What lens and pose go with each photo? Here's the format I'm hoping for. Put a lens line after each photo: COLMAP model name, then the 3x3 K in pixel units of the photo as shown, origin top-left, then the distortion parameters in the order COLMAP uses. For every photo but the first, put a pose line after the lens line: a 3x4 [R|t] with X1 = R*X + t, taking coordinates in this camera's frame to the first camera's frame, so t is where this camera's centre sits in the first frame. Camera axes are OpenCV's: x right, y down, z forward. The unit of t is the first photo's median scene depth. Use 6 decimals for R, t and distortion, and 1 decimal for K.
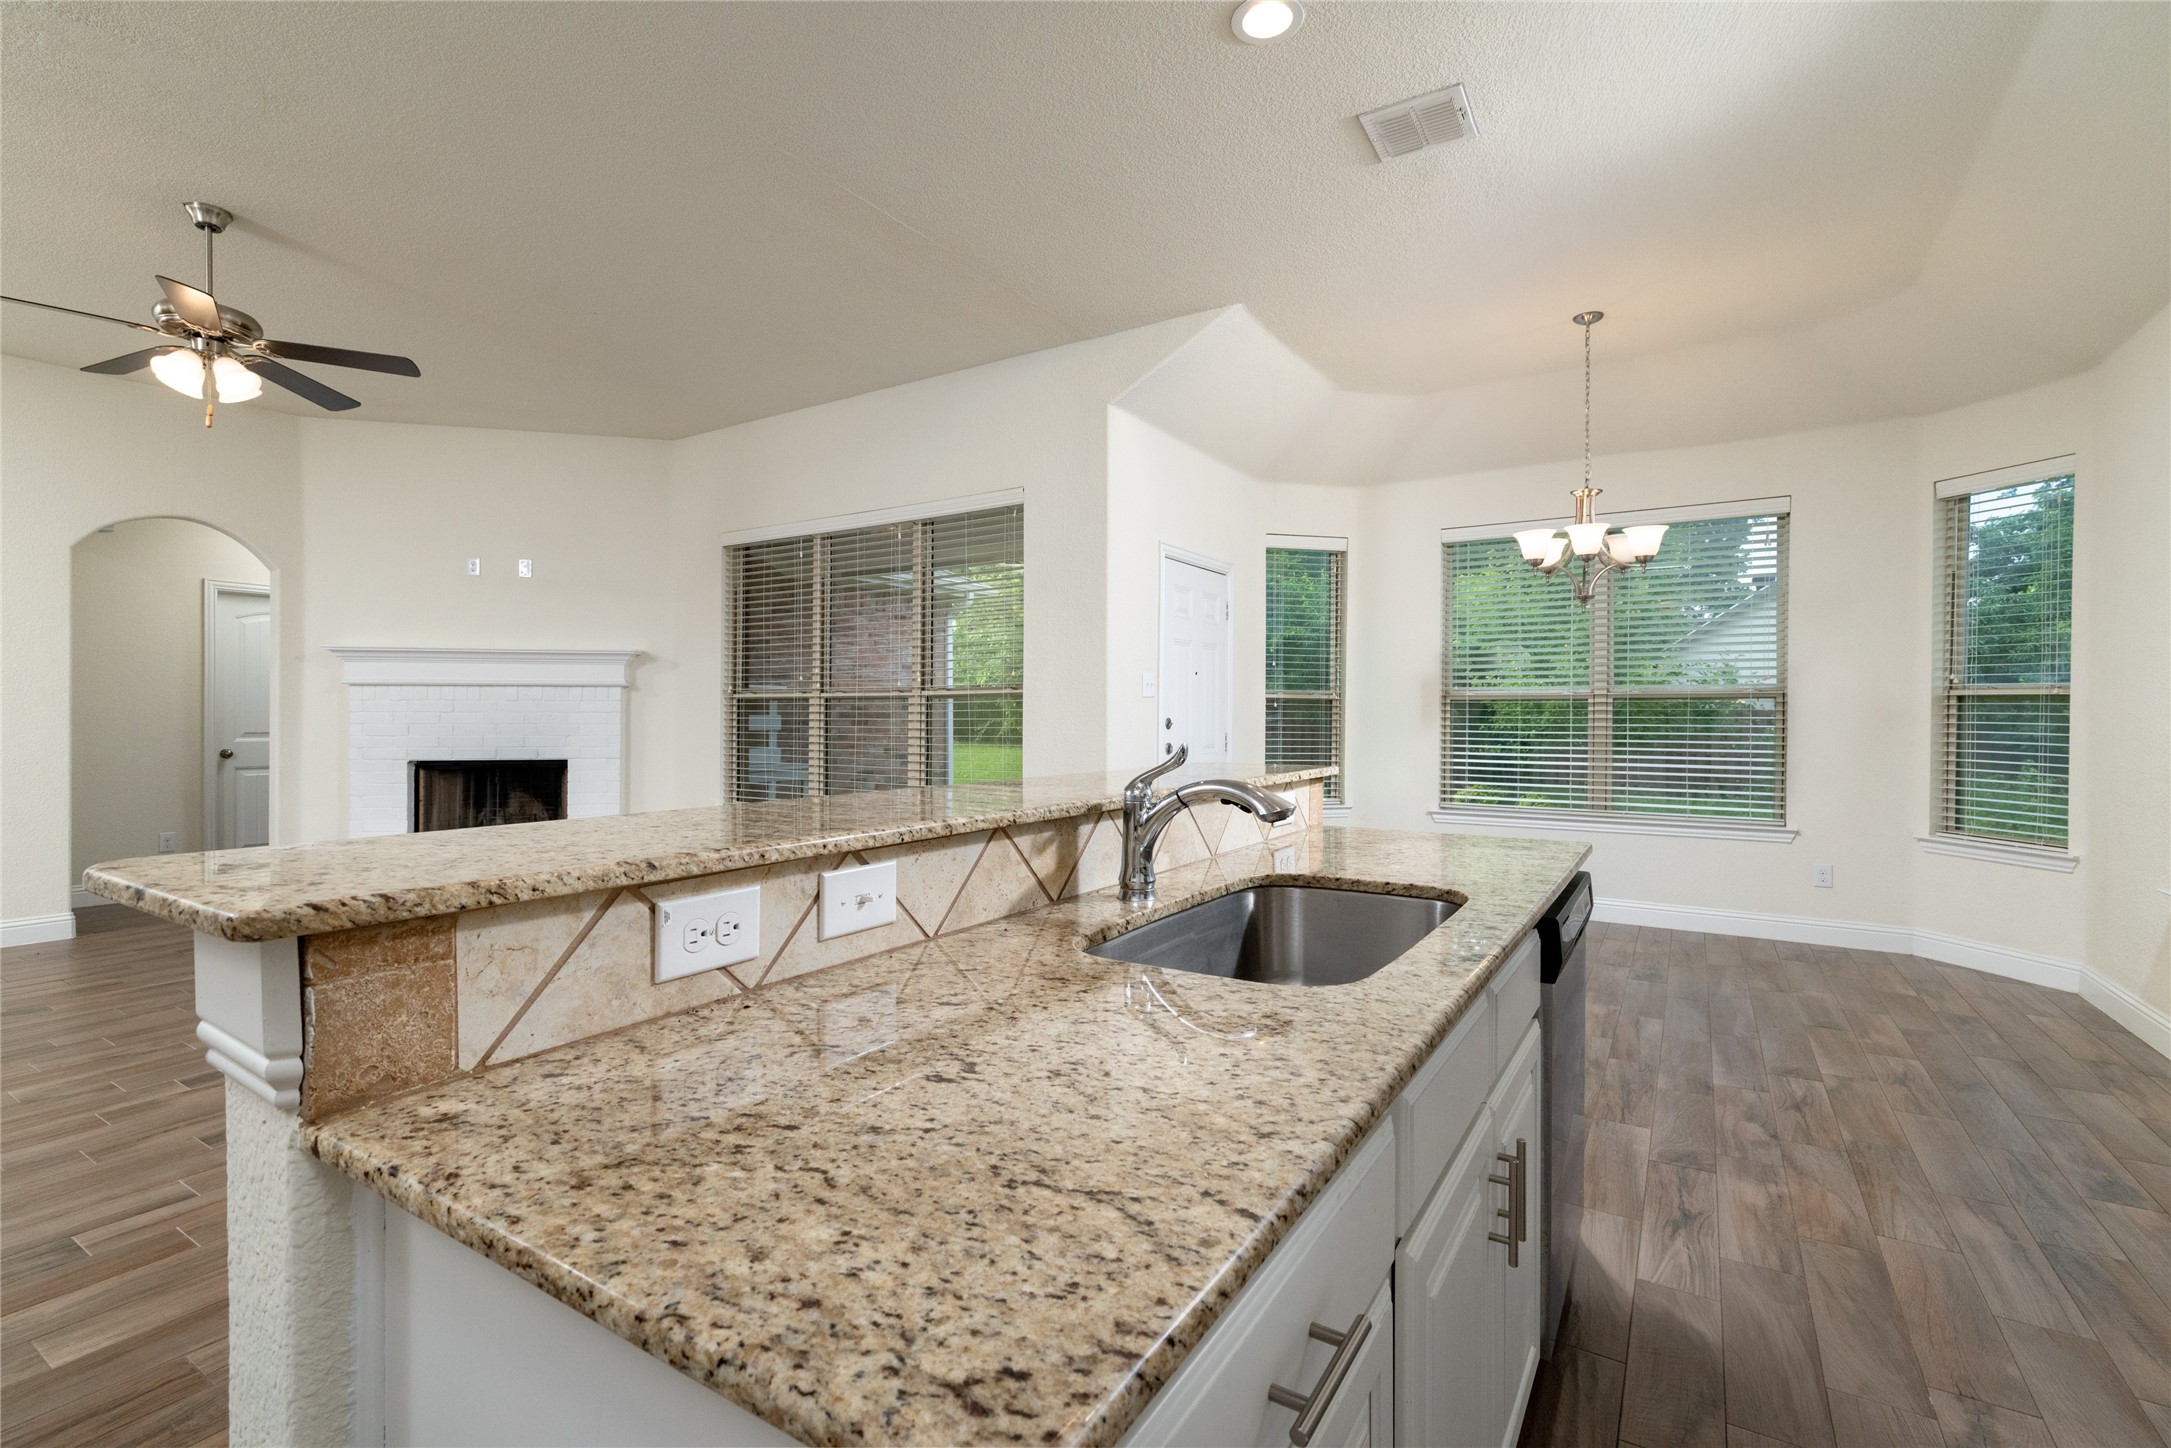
lens RADIAL K [[968.2, 0, 1078.9], [0, 968.2, 716.9], [0, 0, 1]] dist [-0.004586, 0.002265]
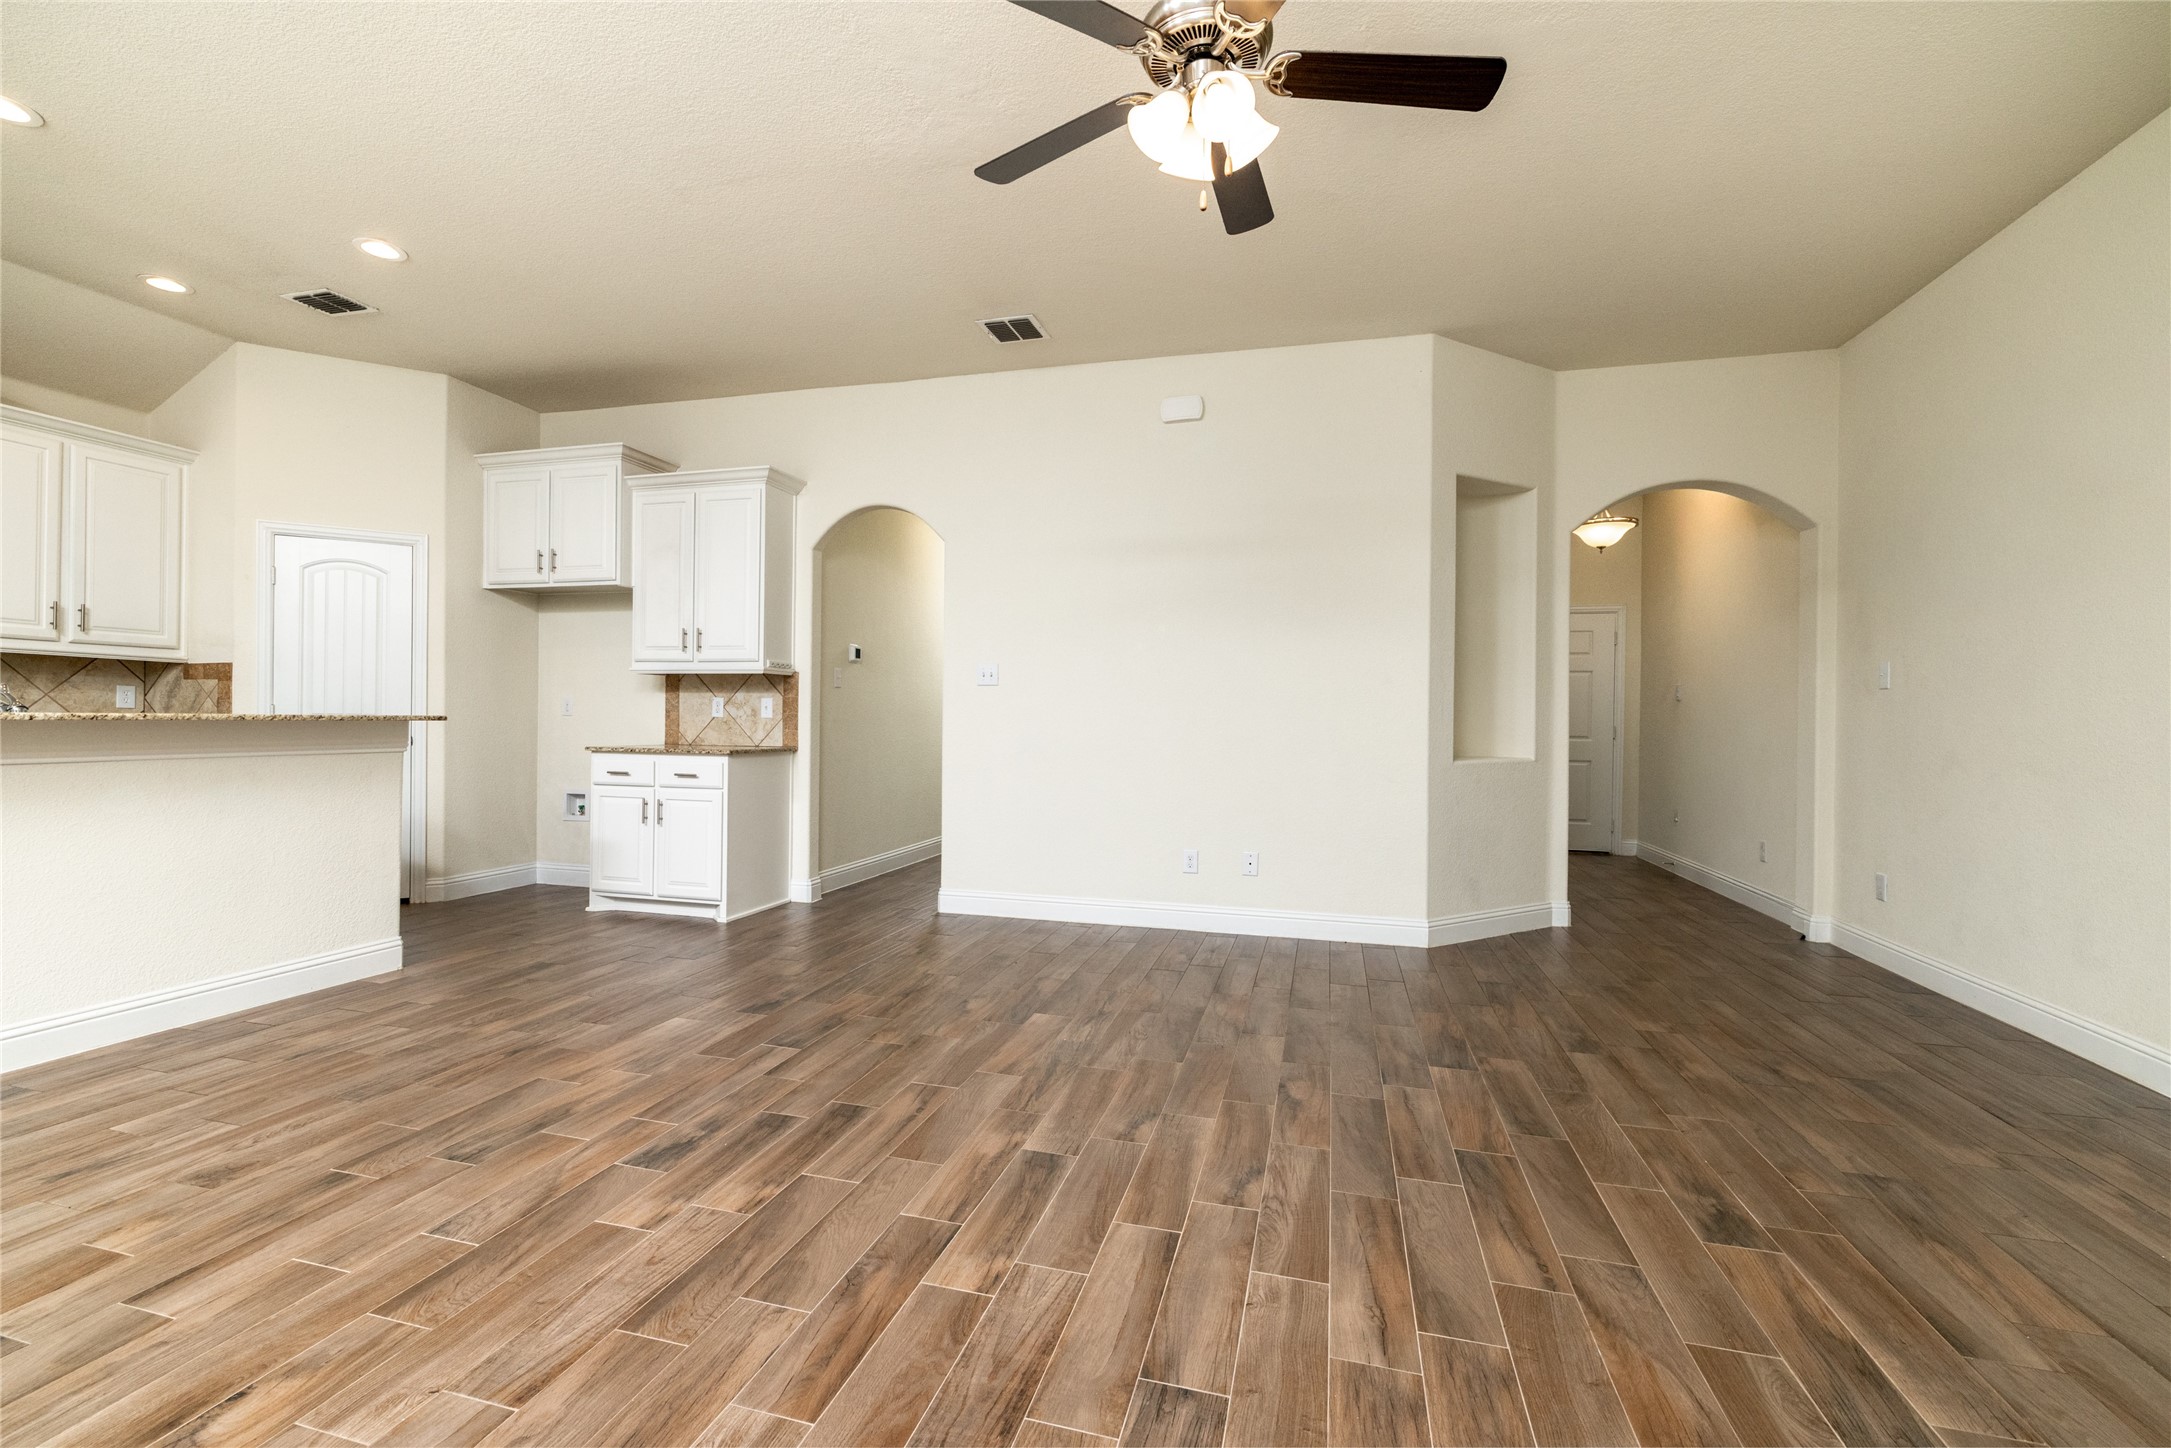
lens RADIAL K [[929.6, 0, 1074.1], [0, 929.6, 718.4], [0, 0, 1]] dist [-0.001892, 0.001222]
pose [[-0.956530, -0.015308, -0.291230, -0.503355], [-0.016624, 0.999860, 0.002045, 0.020597], [0.291158, 0.006797, -0.956651, 1.194783]]
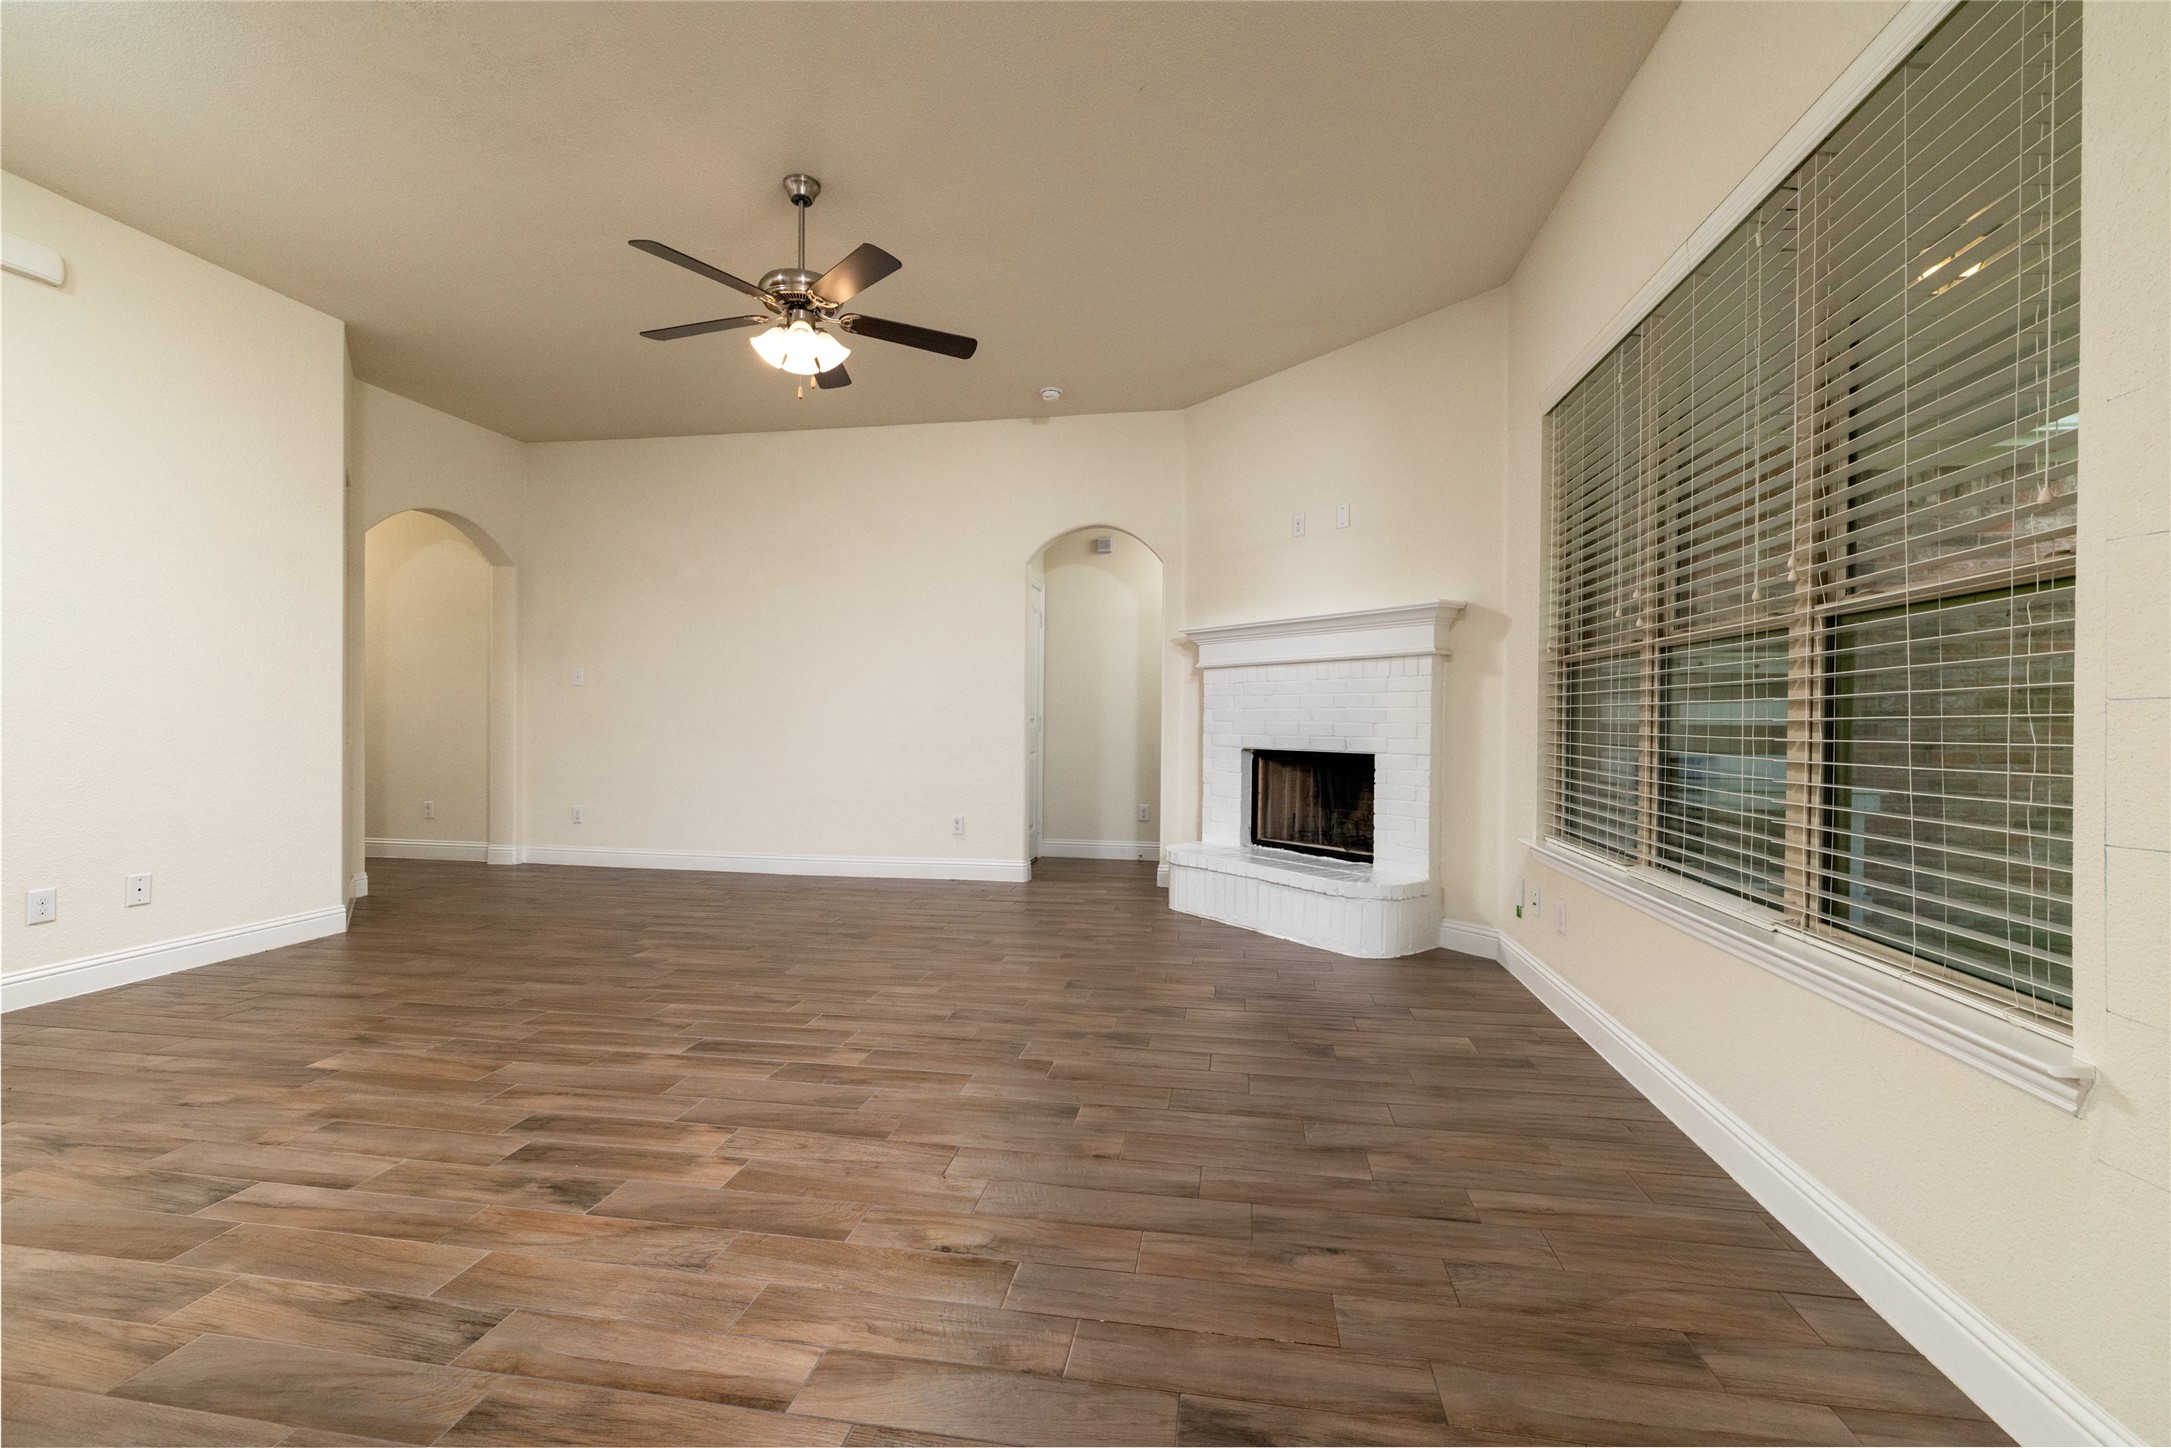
lens RADIAL K [[929.6, 0, 1077.6], [0, 929.6, 717.1], [0, 0, 1]] dist [-0.001892, 0.001222]
pose [[0.381680, -0.000394, -0.924295, 0.083573], [-0.007604, 0.999965, -0.003566, 0.026892], [0.924263, 0.008389, 0.381663, 0.694688]]
